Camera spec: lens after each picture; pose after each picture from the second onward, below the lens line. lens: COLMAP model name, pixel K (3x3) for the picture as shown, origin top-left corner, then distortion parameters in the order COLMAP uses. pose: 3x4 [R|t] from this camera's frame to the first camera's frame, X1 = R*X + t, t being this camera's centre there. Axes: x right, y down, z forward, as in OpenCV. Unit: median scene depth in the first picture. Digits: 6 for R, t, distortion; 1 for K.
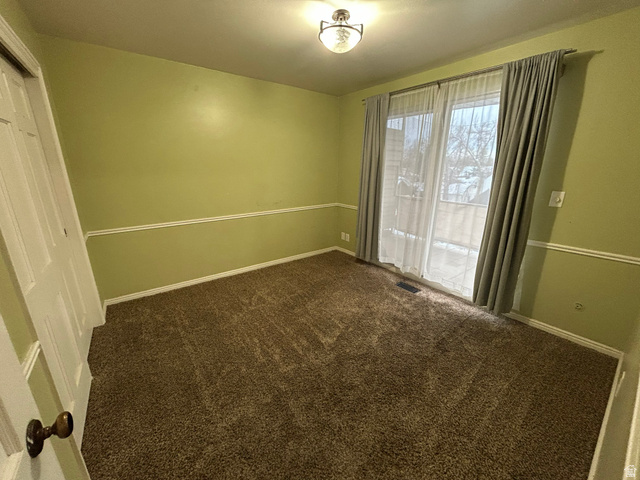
lens RADIAL K [[256.6, 0, 320.0], [0, 256.6, 240.0], [0, 0, 1]] dist [0.002068, -0.001828]
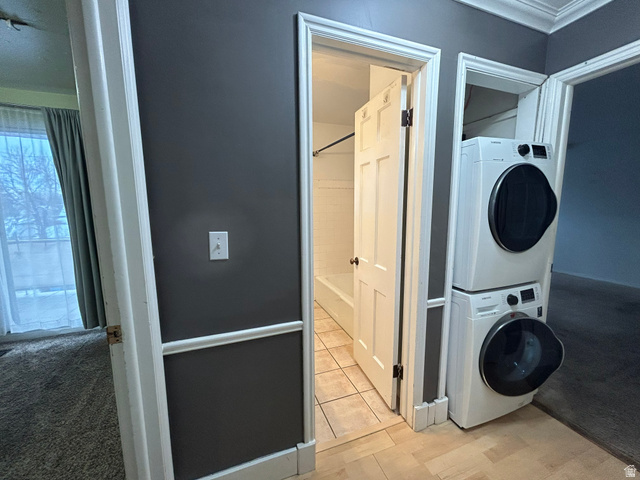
lens RADIAL K [[256.6, 0, 320.0], [0, 256.6, 240.0], [0, 0, 1]] dist [0.002068, -0.001828]
pose [[0.291322, -0.128273, 0.947986, -0.042945], [0.264283, 0.963194, 0.049115, 0.099479], [-0.919394, 0.236229, 0.314500, -0.239136]]
